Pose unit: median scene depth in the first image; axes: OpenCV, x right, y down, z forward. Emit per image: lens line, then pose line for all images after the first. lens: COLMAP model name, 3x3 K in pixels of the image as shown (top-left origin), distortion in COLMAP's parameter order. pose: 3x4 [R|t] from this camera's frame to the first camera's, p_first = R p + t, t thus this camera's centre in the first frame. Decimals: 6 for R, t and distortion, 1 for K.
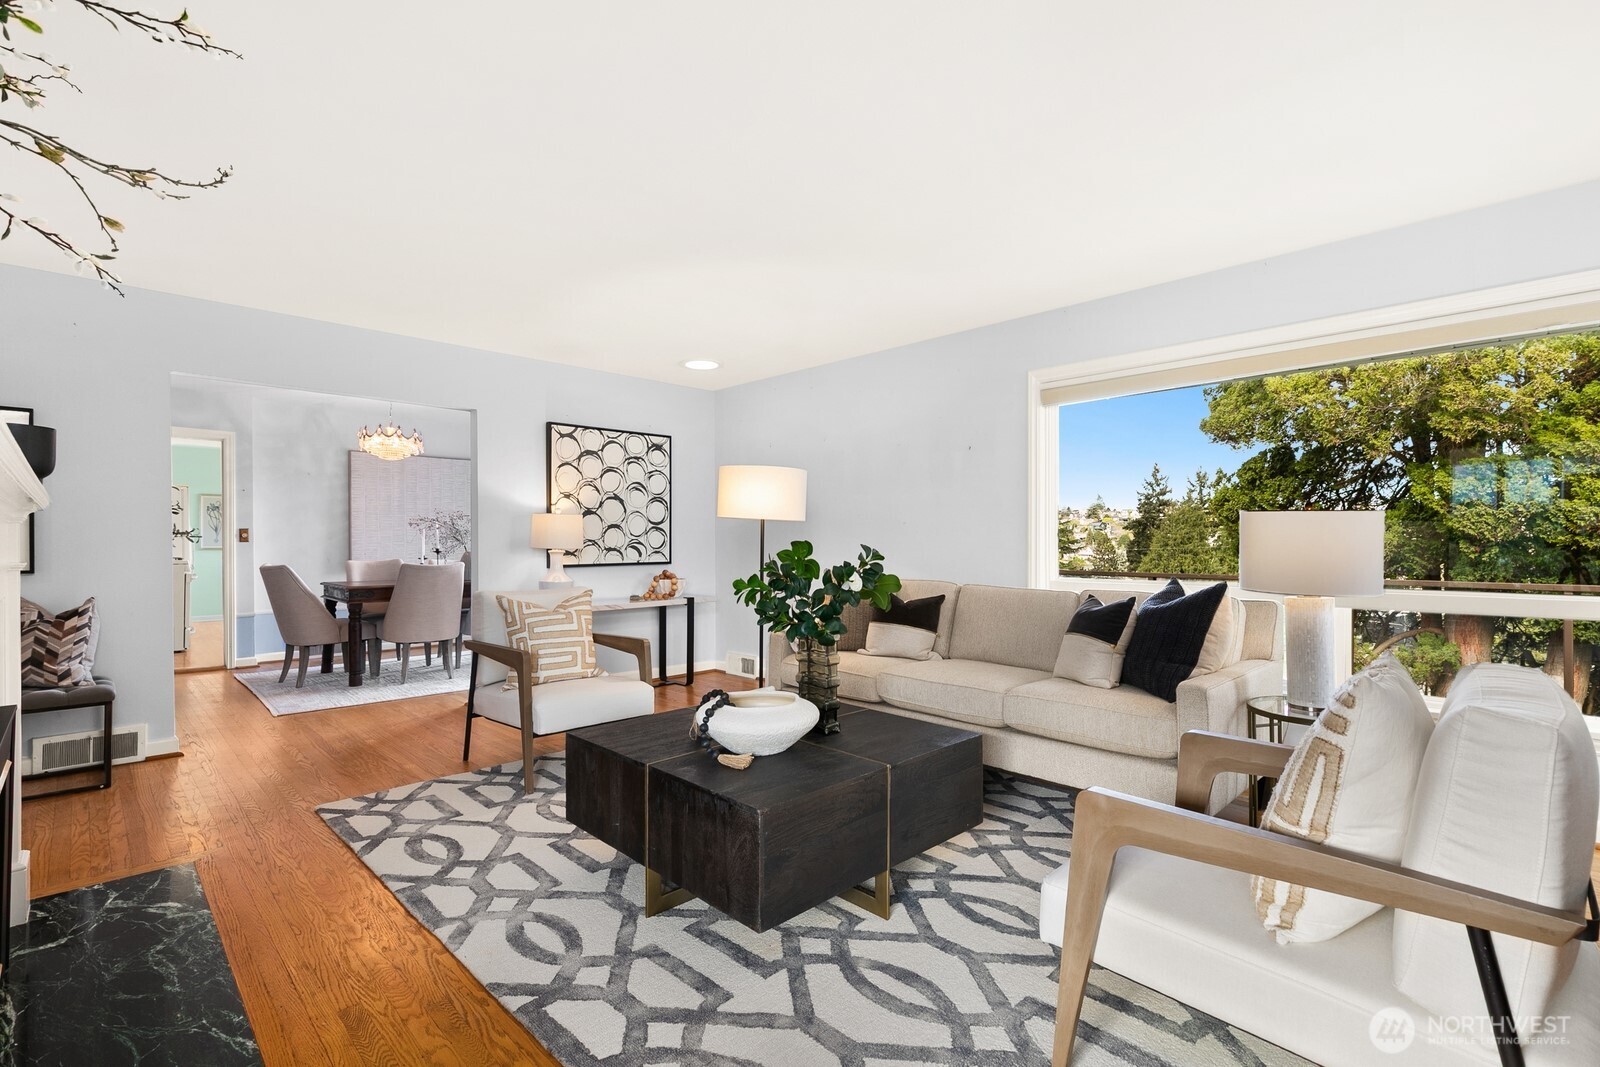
lens RADIAL K [[732.4, 0, 798.6], [0, 732.4, 540.4], [0, 0, 1]] dist [0.002232, 0.000125]
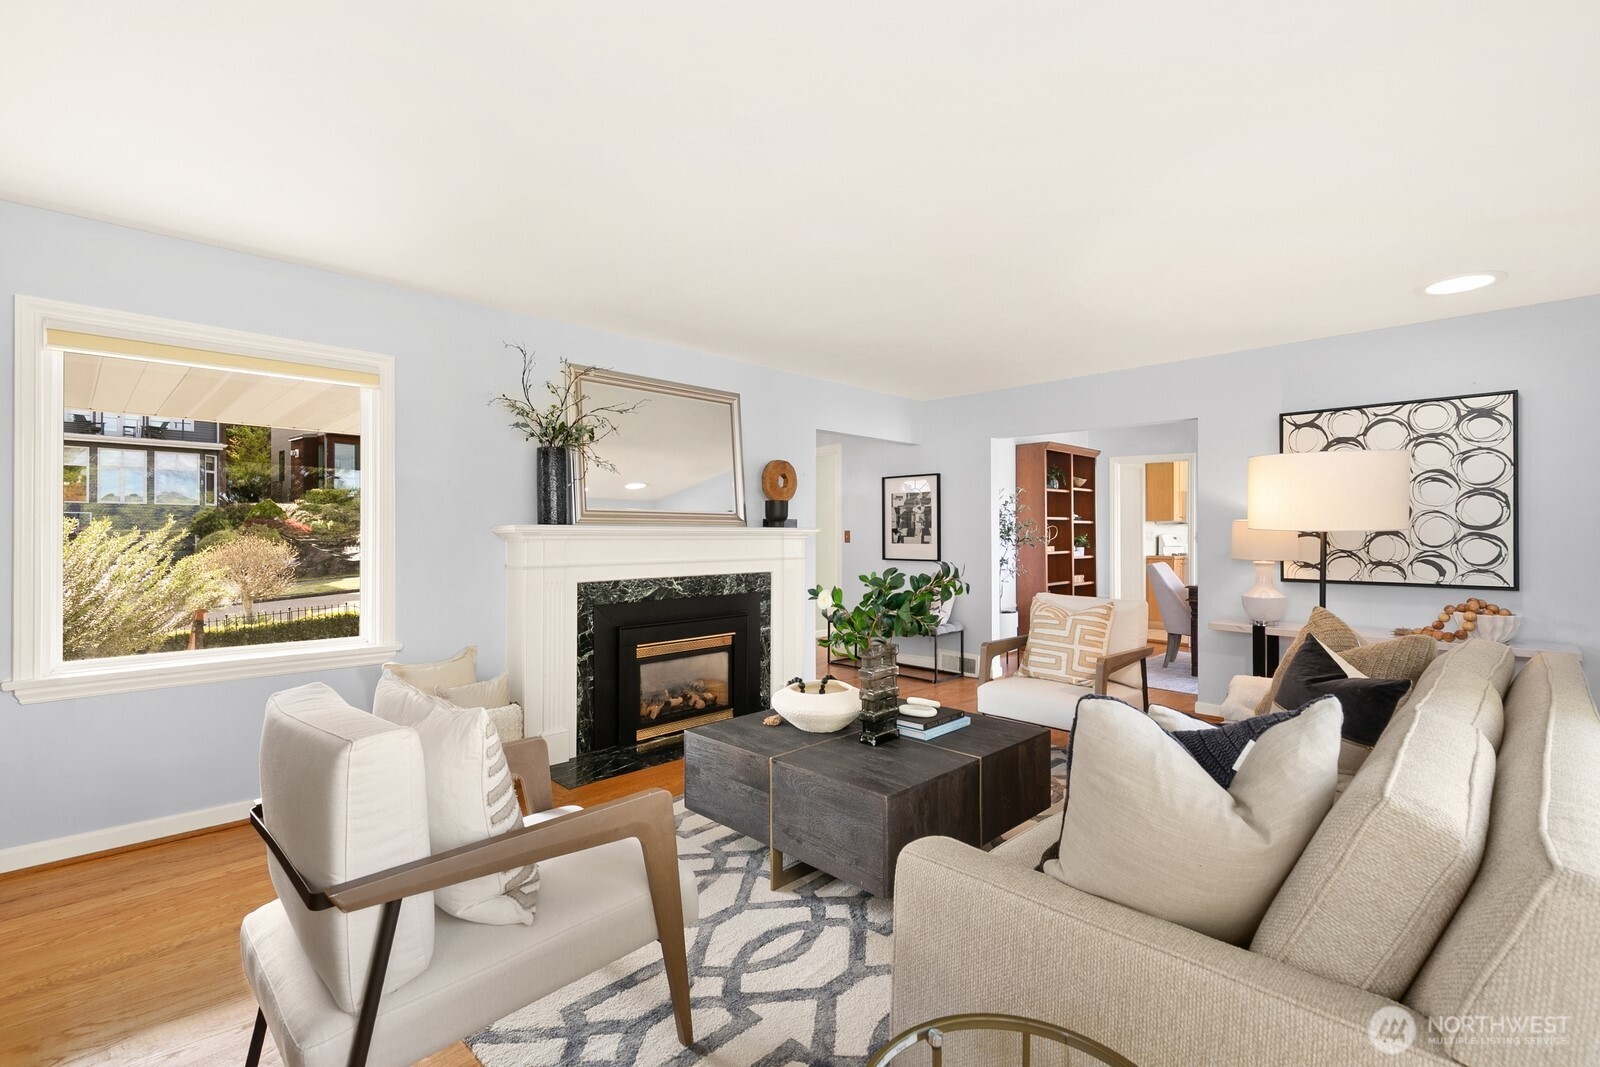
lens RADIAL K [[719.8, 0, 797.5], [0, 719.8, 530.7], [0, 0, 1]] dist [0.008431, -0.000208]
pose [[0.008792, -0.000054, -0.999961, 0.614521], [-0.001853, 0.999998, -0.000070, -0.025878], [0.999960, 0.001854, 0.008792, 0.499467]]
